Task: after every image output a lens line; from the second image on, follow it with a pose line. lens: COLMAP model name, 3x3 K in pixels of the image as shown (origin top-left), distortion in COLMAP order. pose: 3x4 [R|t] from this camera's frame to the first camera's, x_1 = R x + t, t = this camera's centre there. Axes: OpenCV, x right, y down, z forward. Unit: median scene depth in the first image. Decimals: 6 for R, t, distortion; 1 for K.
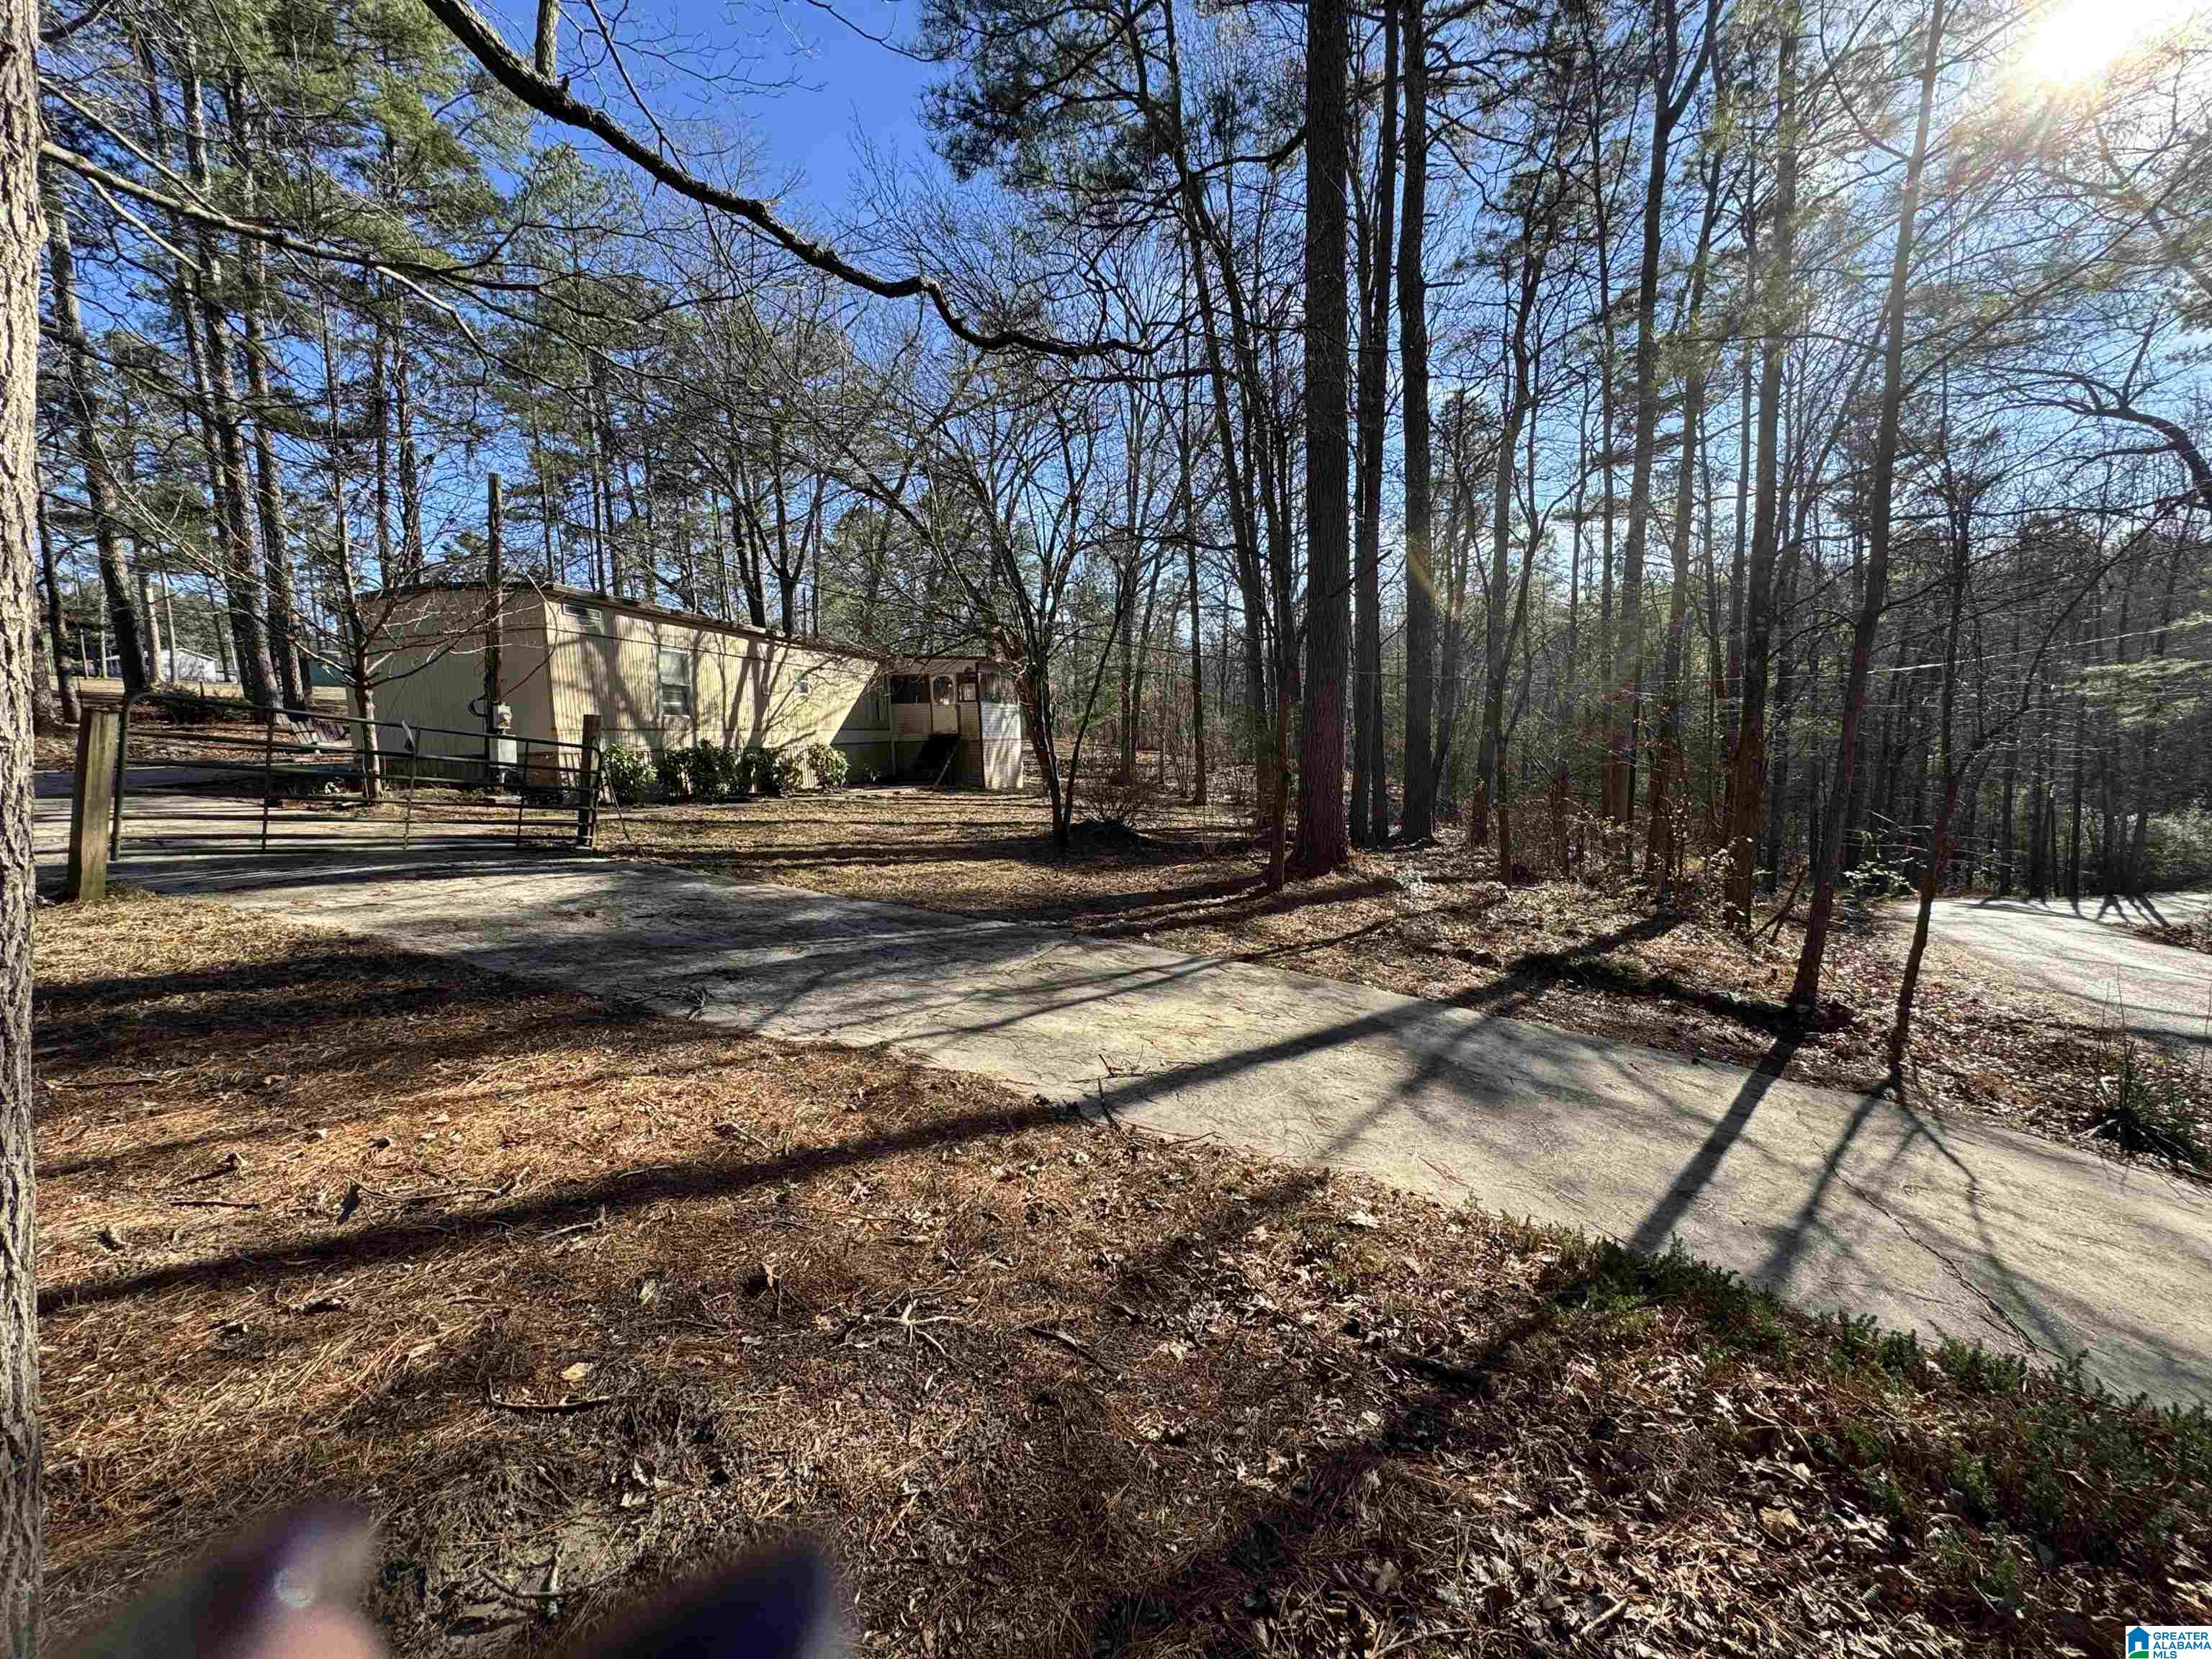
lens RADIAL K [[888.1, 0, 1116.2], [0, 888.1, 841.3], [0, 0, 1]] dist [0.001256, 0.000036]
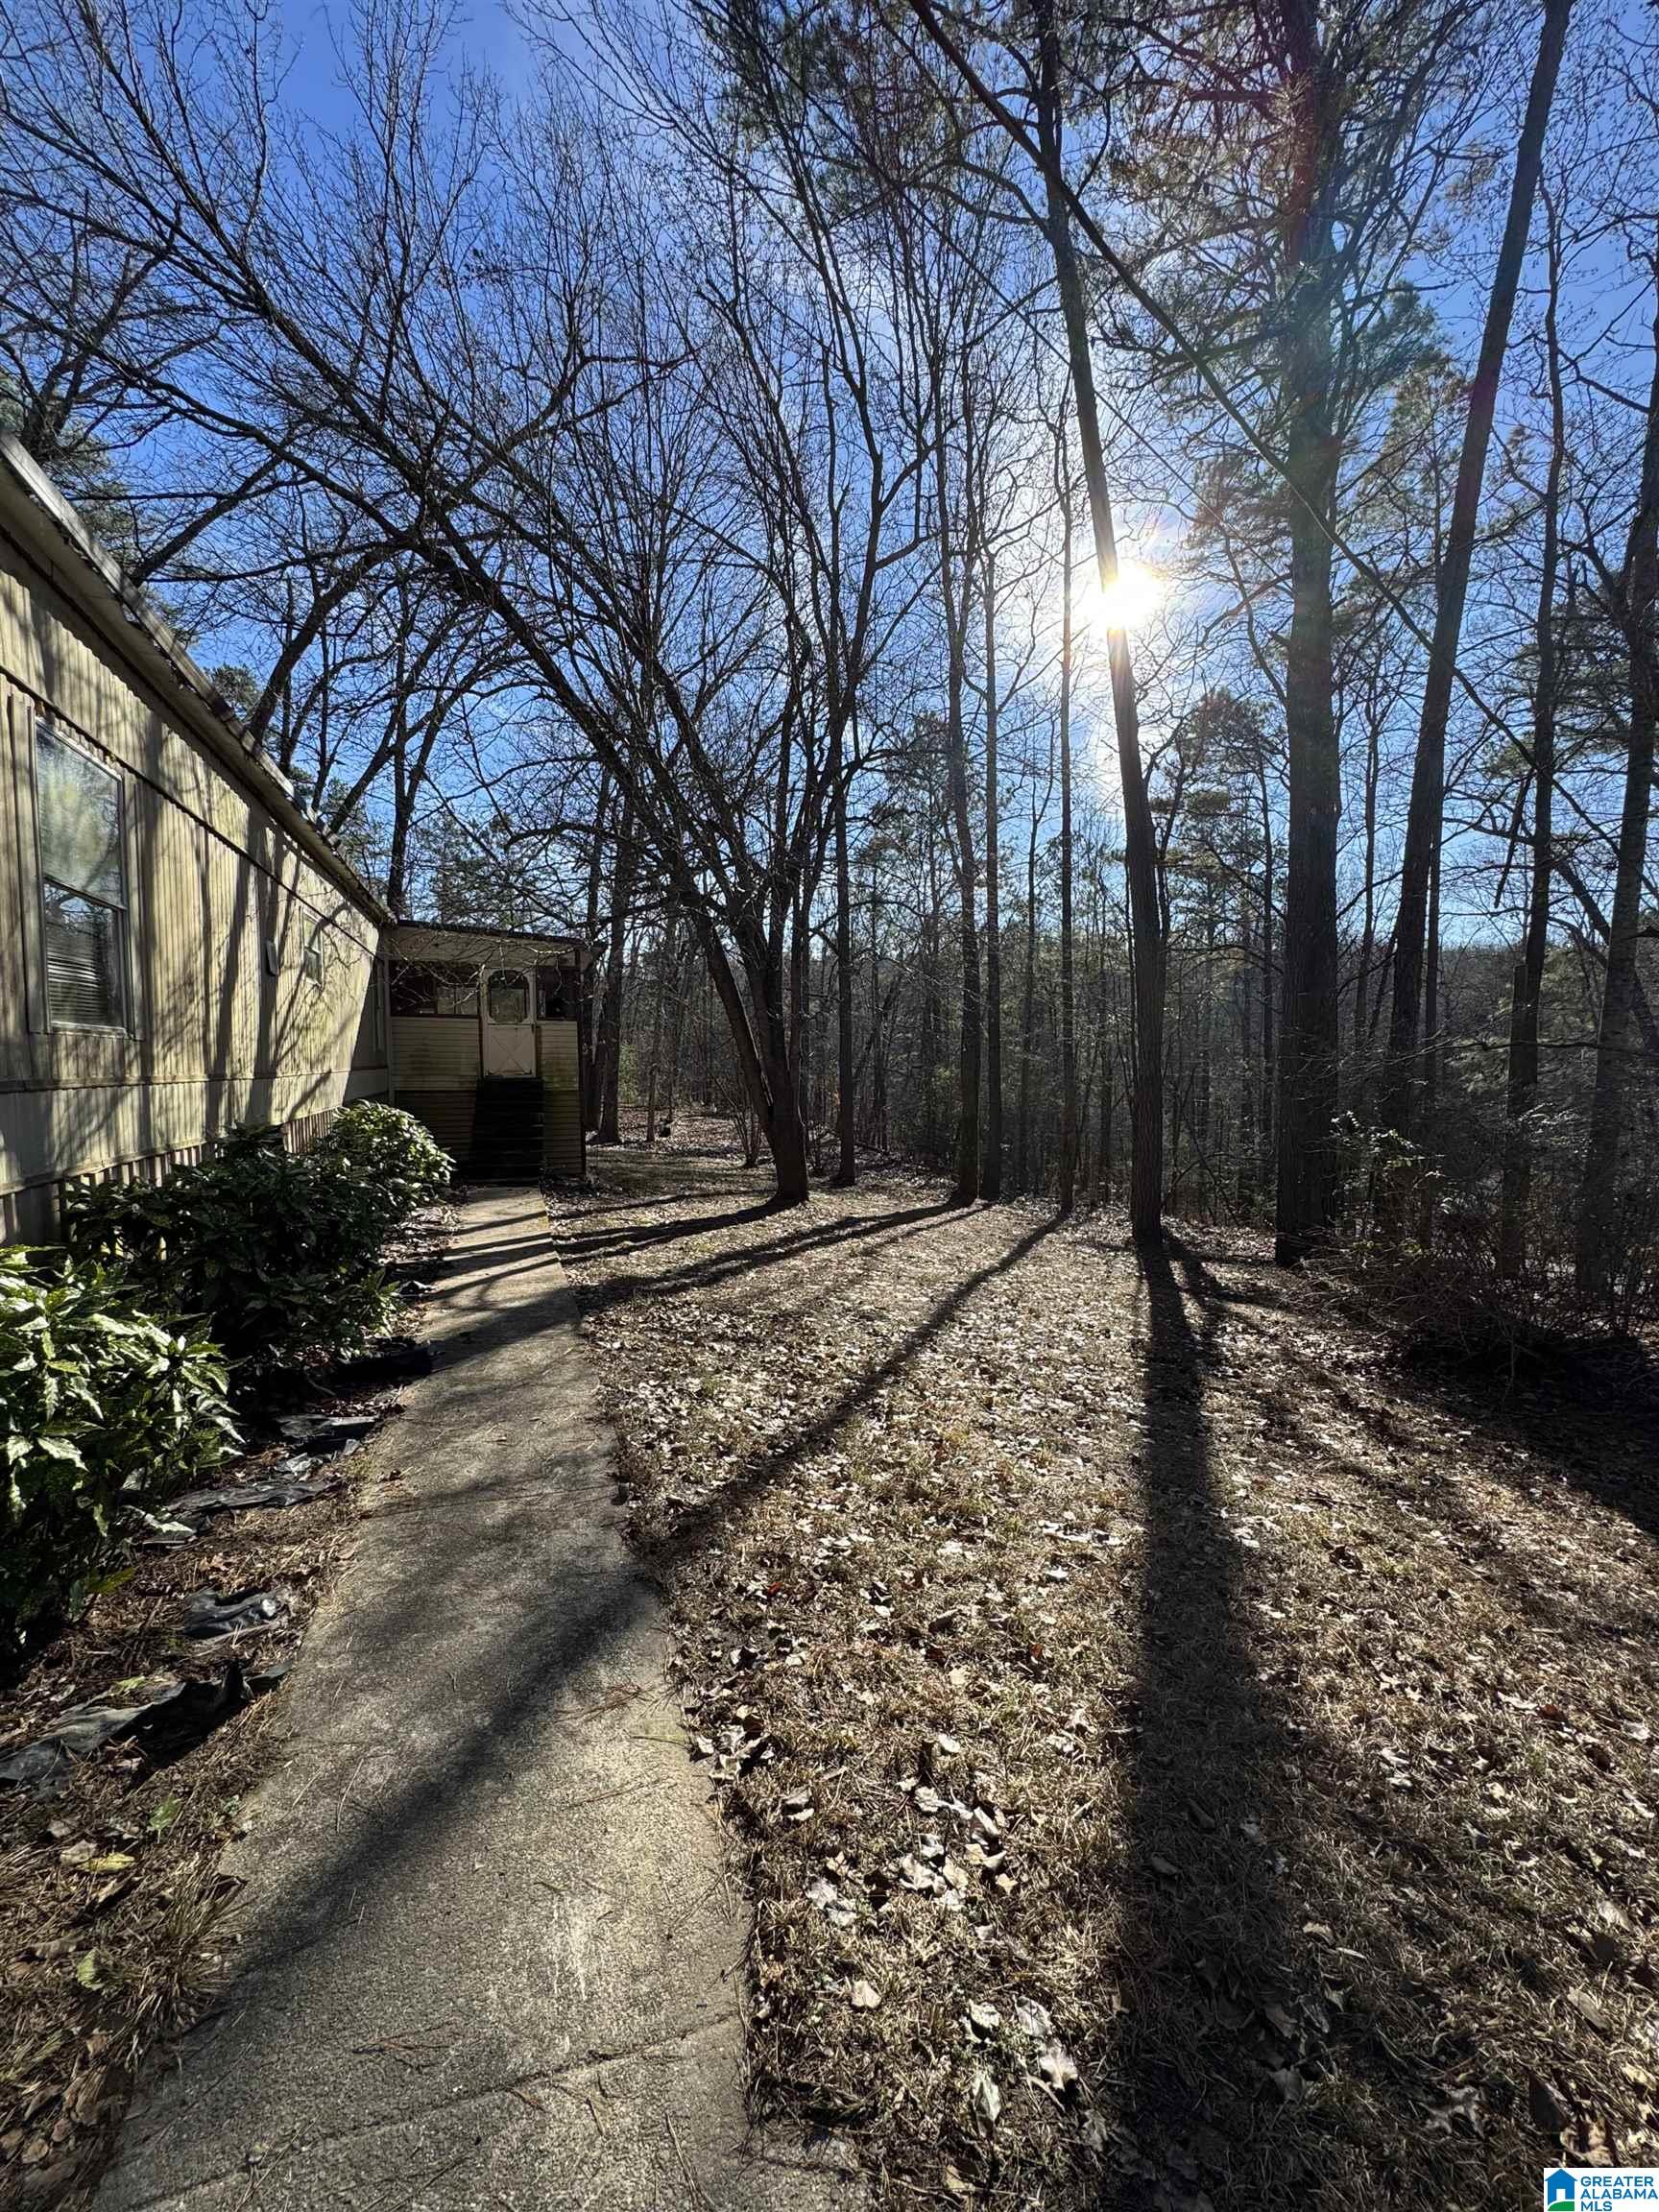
lens RADIAL K [[888.1, 0, 828.8], [0, 888.1, 1105.1], [0, 0, 1]] dist [0.001256, 0.000036]
pose [[0.875526, 0.013780, 0.482975, -0.381170], [0.024590, 0.997027, -0.073022, -0.083377], [-0.482546, 0.075809, 0.872584, 0.608329]]
